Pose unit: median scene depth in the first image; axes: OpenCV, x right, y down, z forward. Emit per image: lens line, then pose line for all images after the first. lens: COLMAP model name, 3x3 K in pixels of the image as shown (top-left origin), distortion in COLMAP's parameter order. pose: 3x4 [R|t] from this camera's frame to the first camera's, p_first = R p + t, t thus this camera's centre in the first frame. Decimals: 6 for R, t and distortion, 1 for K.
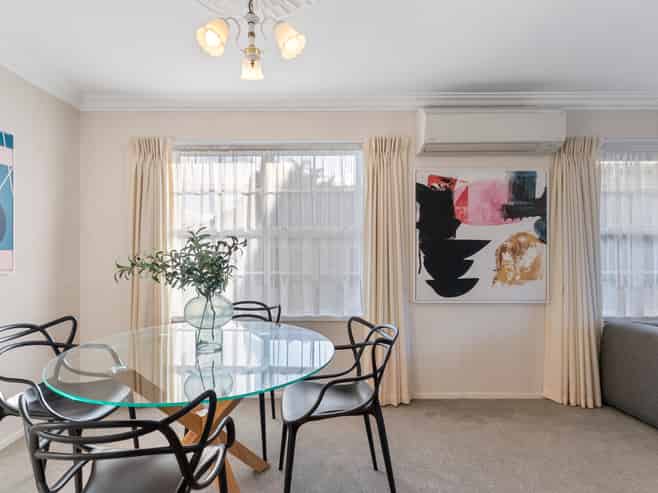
lens RADIAL K [[374.8, 0, 327.0], [0, 374.8, 244.2], [0, 0, 1]] dist [-0.000097, -0.000089]
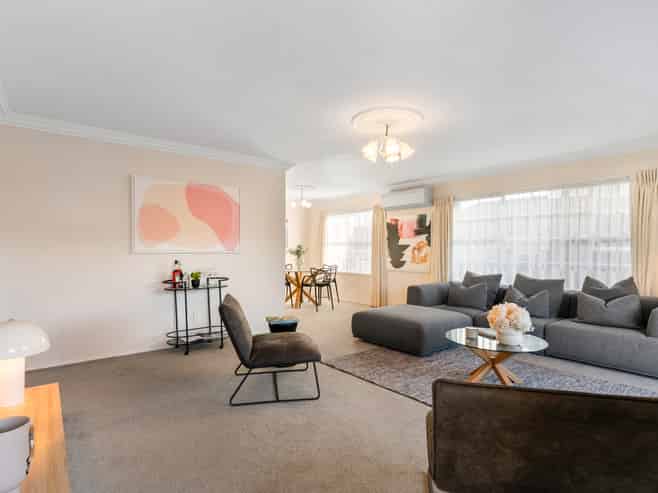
lens RADIAL K [[374.8, 0, 327.0], [0, 374.8, 244.2], [0, 0, 1]] dist [-0.000097, -0.000089]
pose [[0.581883, -0.003016, -0.813267, 2.047006], [-0.001277, 0.999989, -0.004622, -0.003048], [0.813272, 0.003728, 0.581872, -0.793675]]
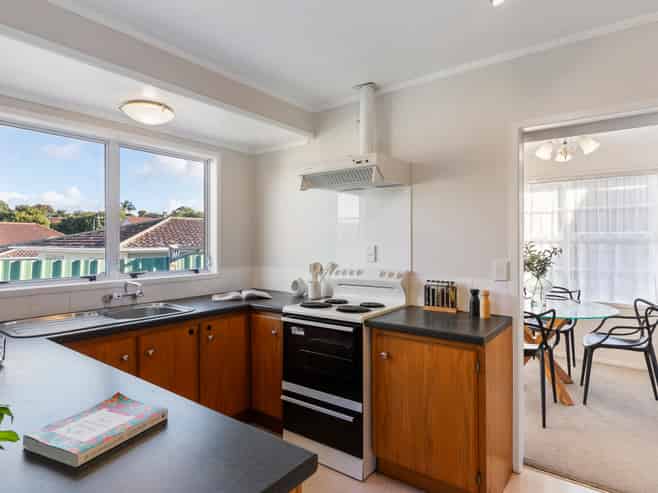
lens RADIAL K [[374.8, 0, 327.0], [0, 374.8, 244.2], [0, 0, 1]] dist [-0.000097, -0.000089]
pose [[0.764558, -0.001499, -0.644553, 0.060314], [0.009741, 0.999910, 0.009229, -0.037726], [0.644481, -0.013335, 0.764504, -0.697743]]
